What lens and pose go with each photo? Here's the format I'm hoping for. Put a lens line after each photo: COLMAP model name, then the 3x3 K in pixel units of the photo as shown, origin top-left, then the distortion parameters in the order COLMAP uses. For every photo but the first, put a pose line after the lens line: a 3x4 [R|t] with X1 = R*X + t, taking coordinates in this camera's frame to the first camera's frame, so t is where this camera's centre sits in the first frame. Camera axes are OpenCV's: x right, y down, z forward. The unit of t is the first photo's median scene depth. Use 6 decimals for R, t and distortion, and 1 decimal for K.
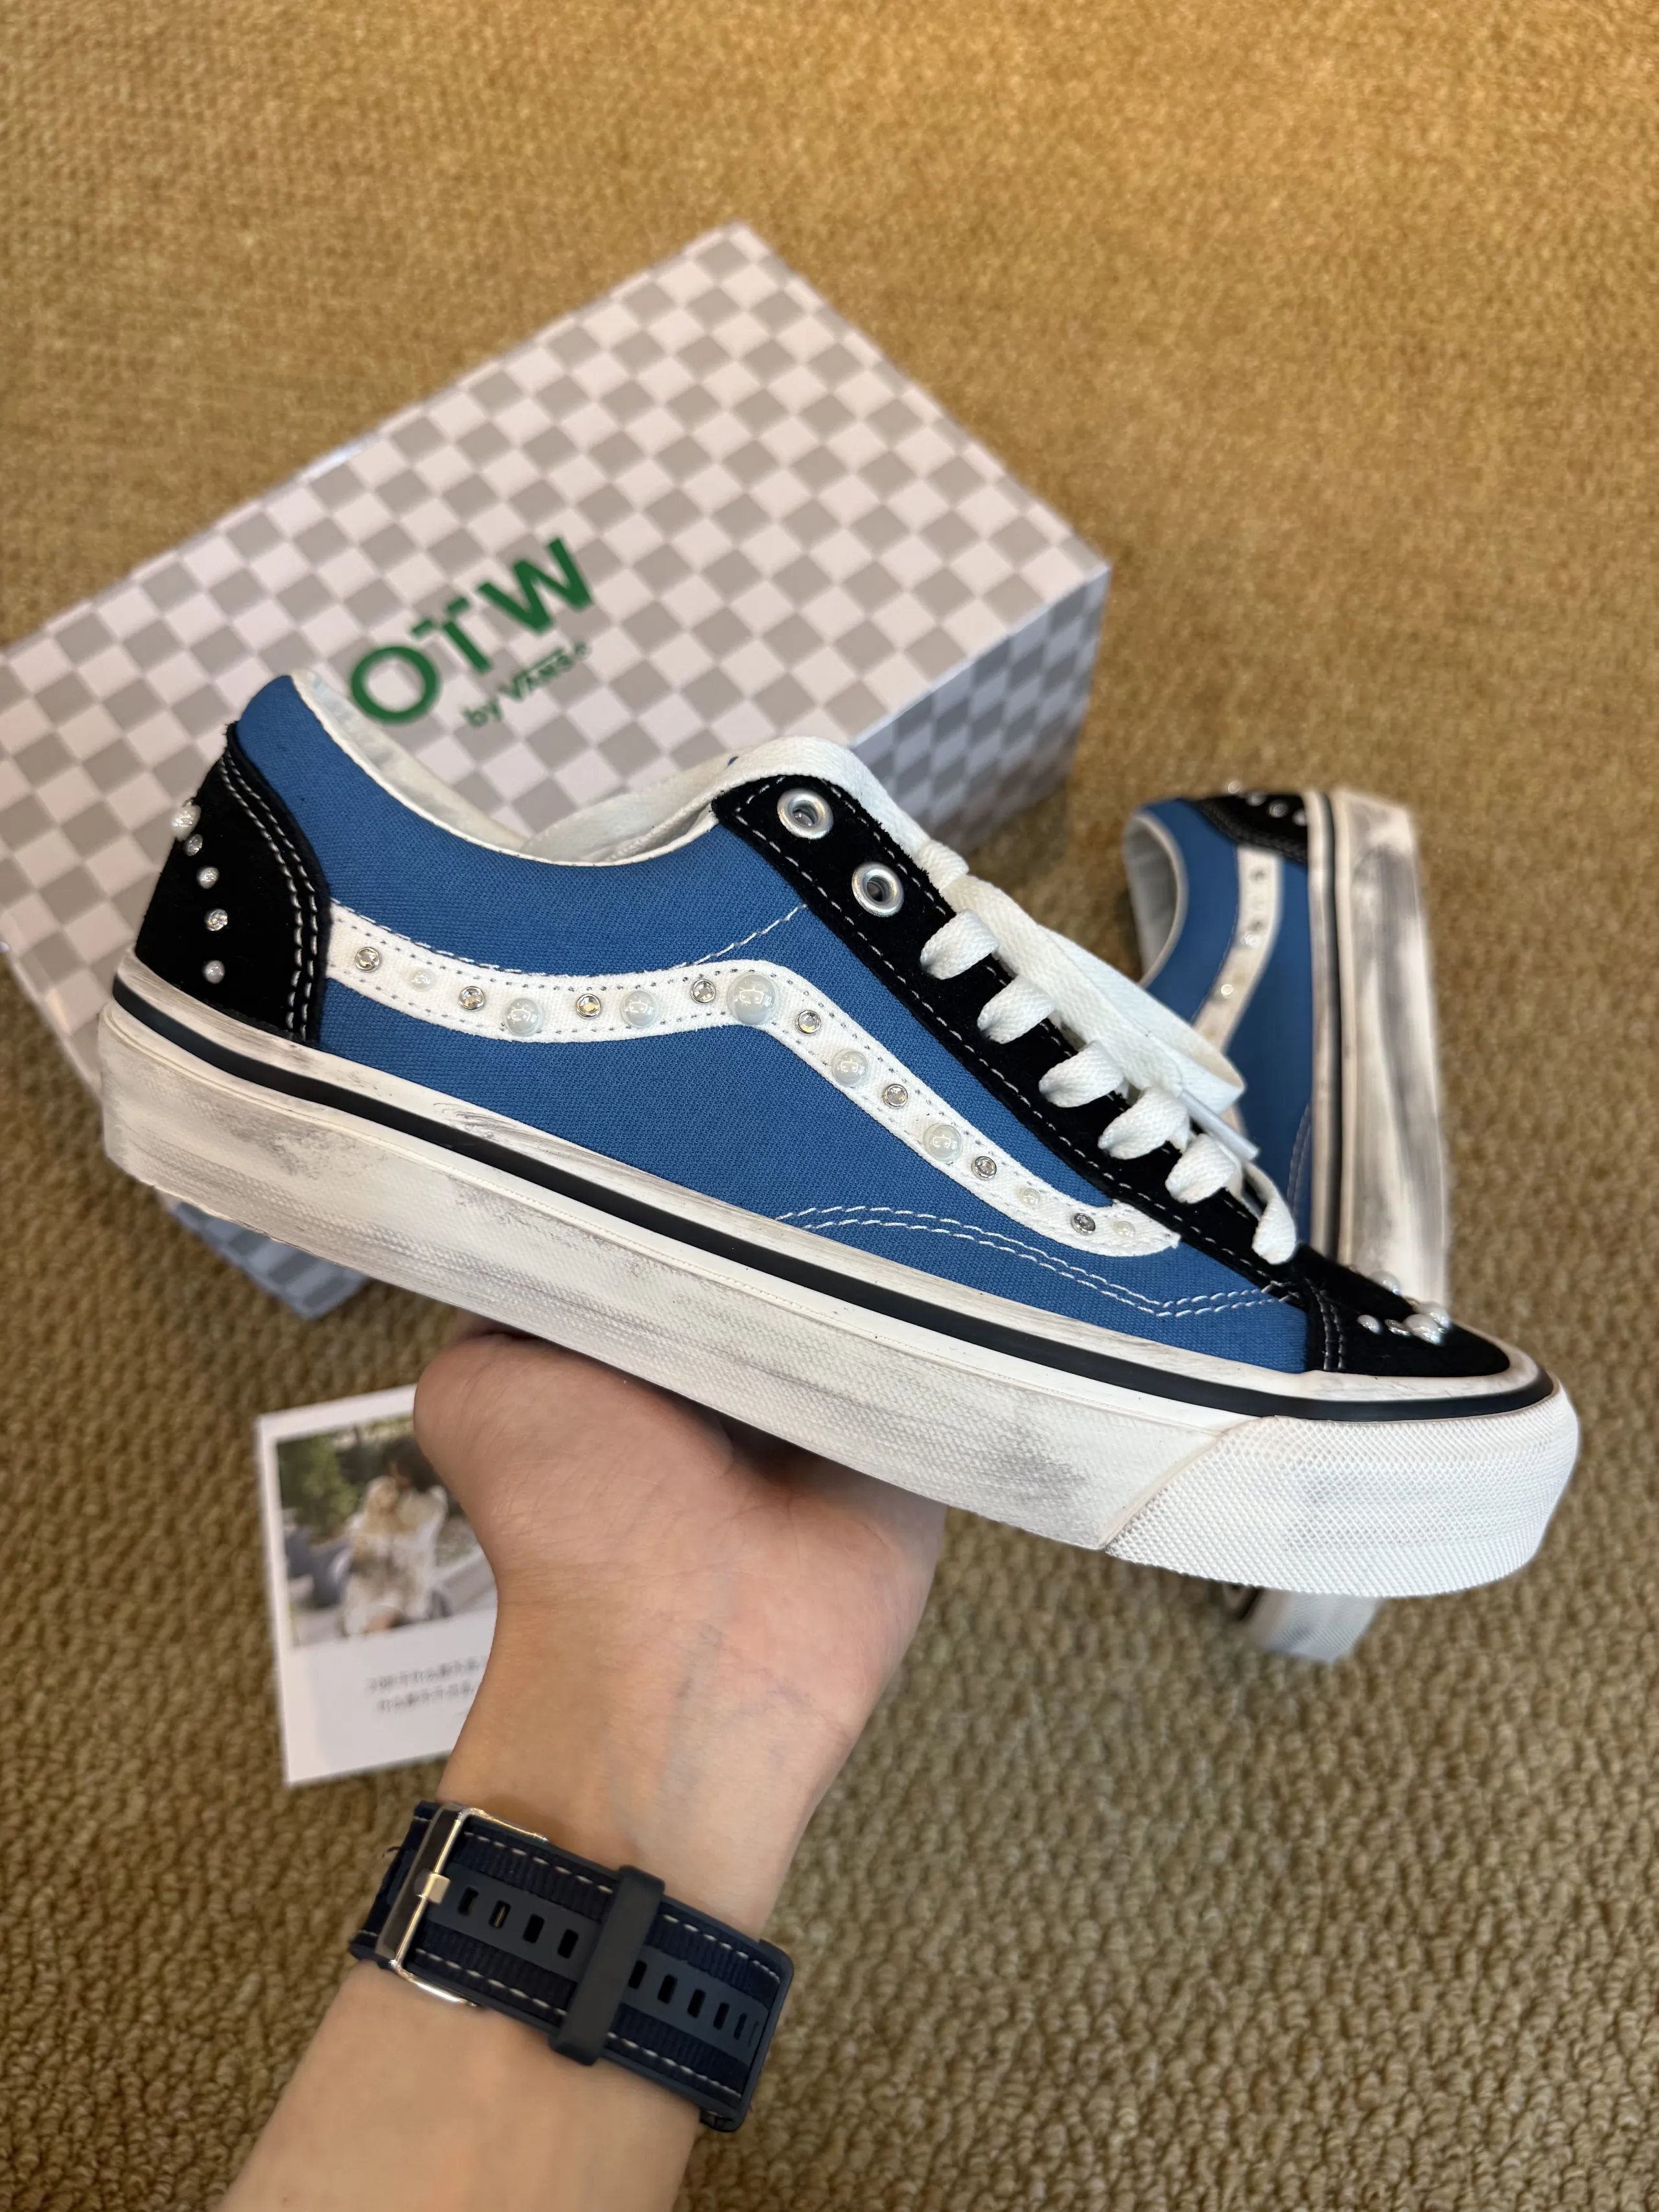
lens RADIAL K [[1591.1, 0, 821.0], [0, 1591.1, 1117.1], [0, 0, 1]] dist [-0.027859, -0.004686]
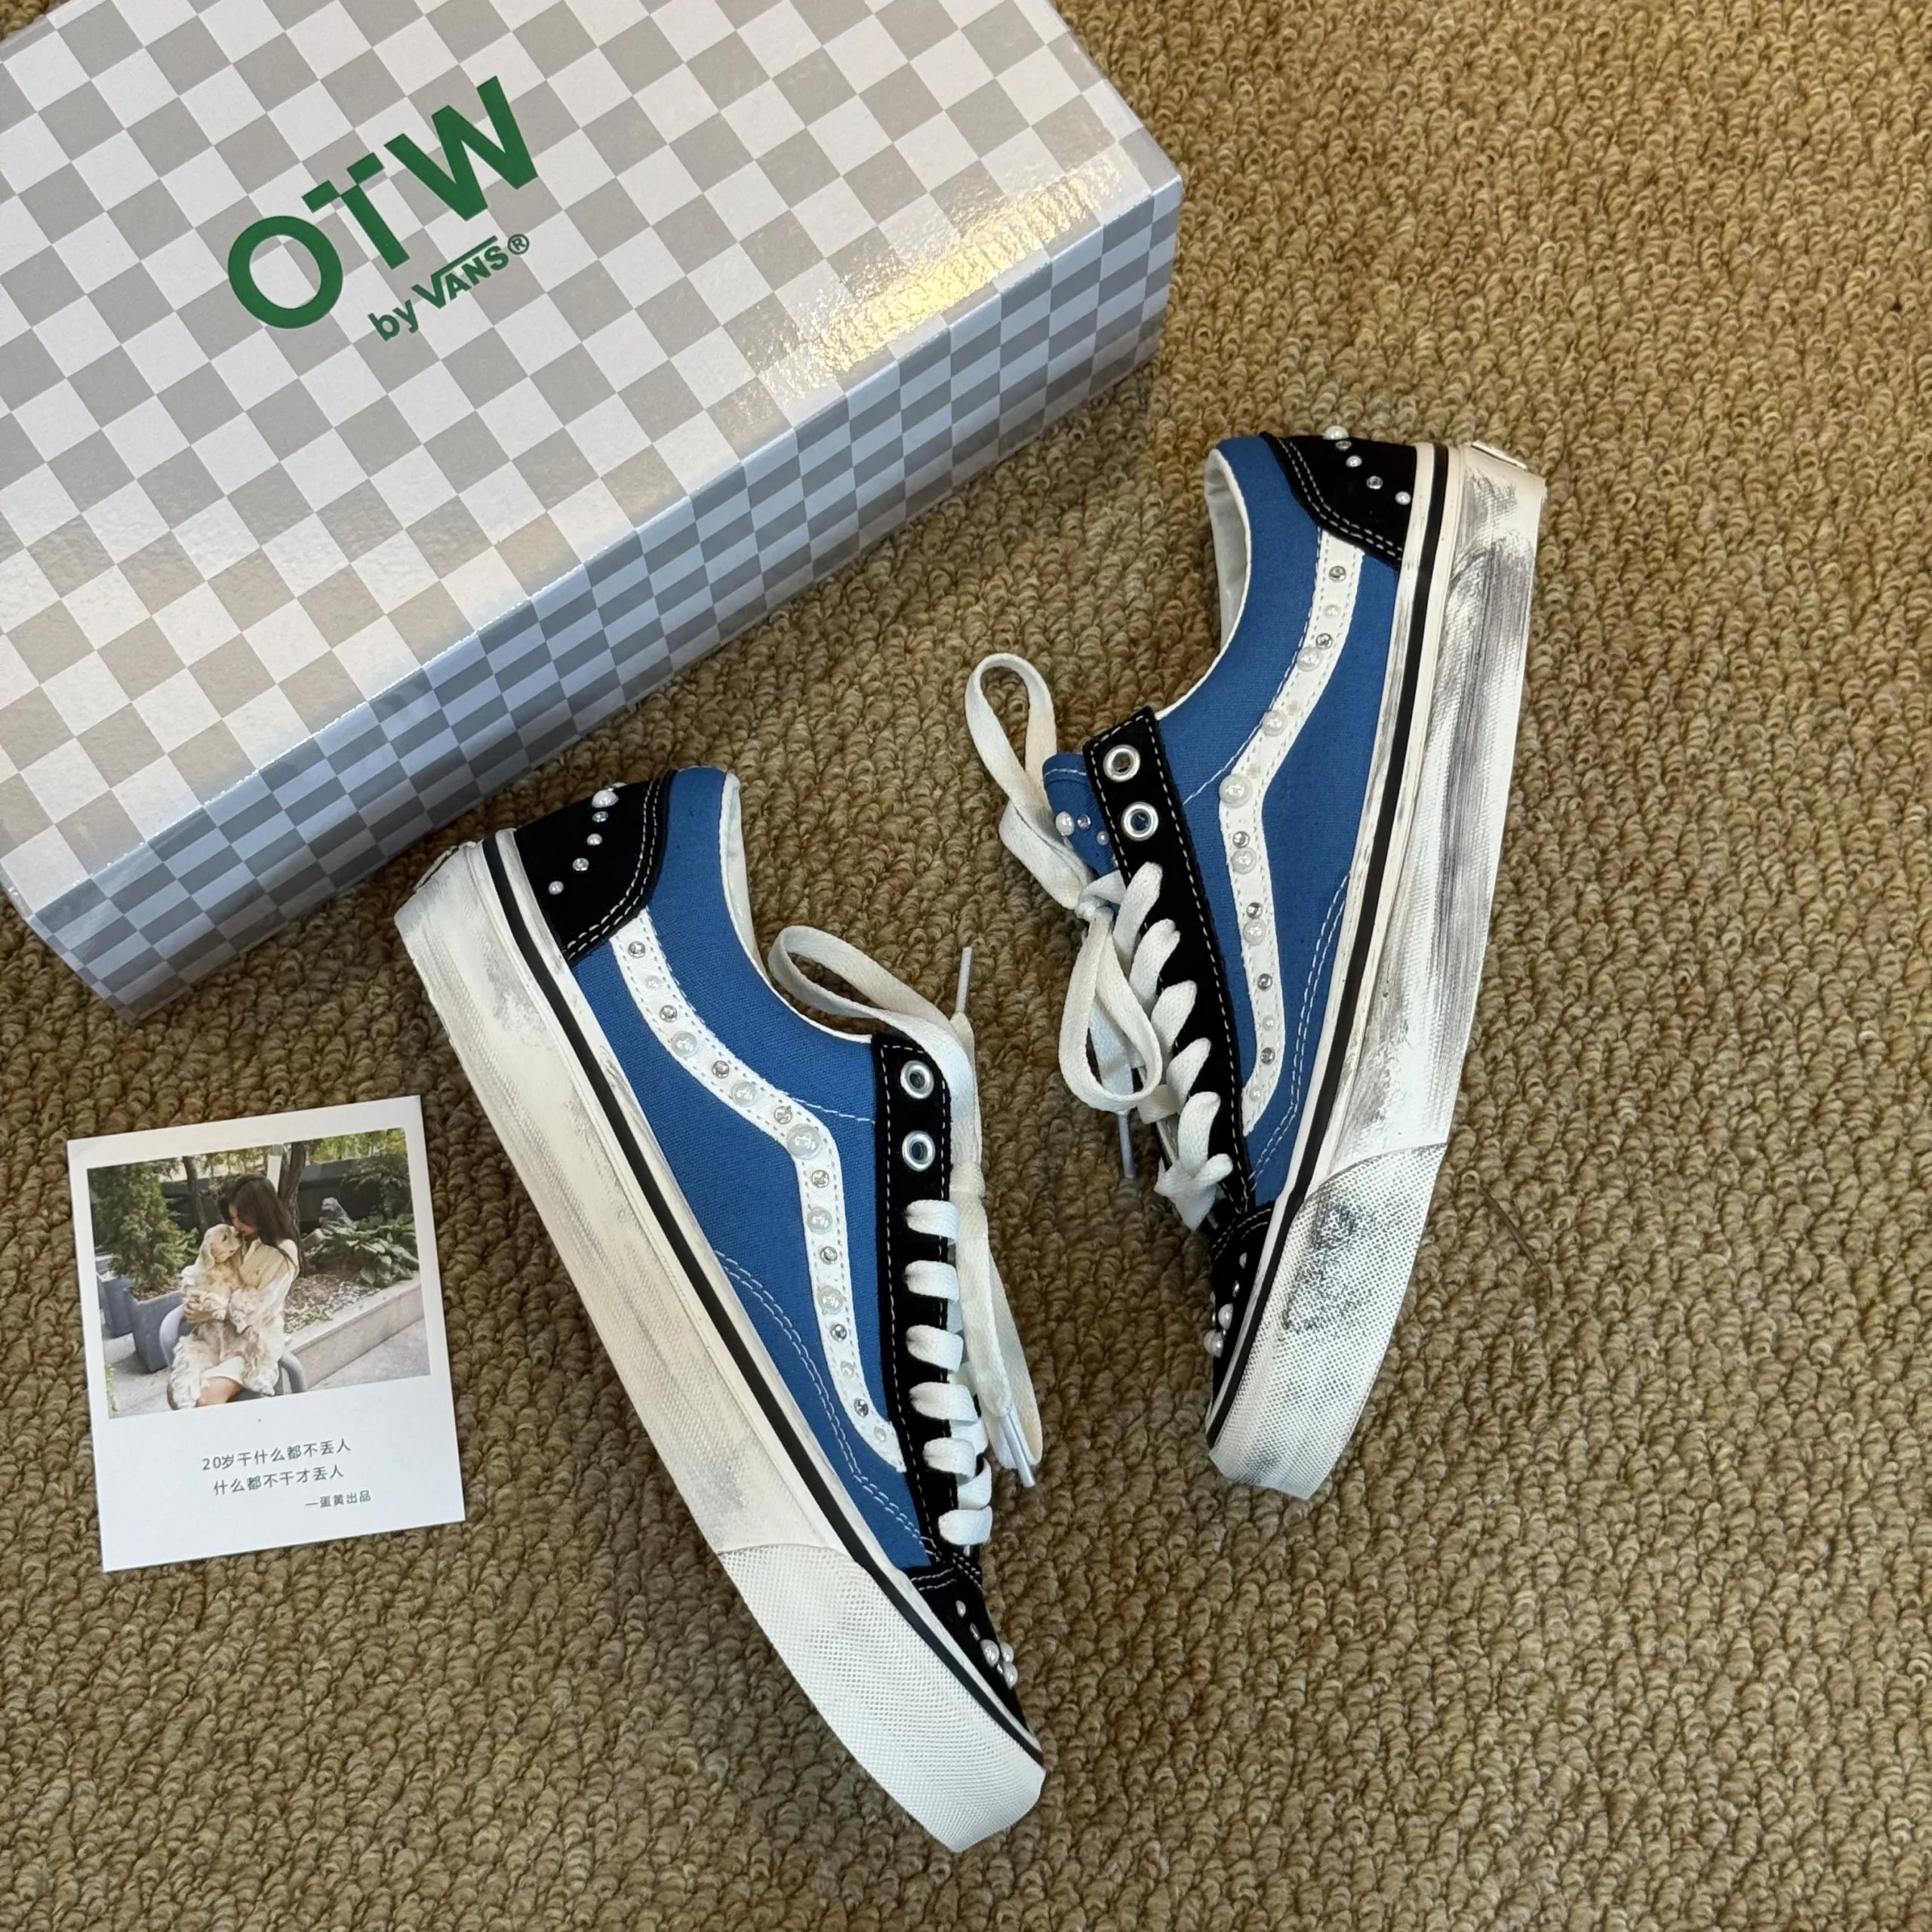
lens RADIAL K [[3357.8, 0, 971.4], [0, 3357.8, 959.9], [0, 0, 1]] dist [0.050816, 0.000000]
pose [[0.997147, 0.067140, 0.034492, 0.043085], [-0.071635, 0.985764, 0.152110, -0.207865], [-0.023788, -0.154147, 0.987761, -0.740763]]
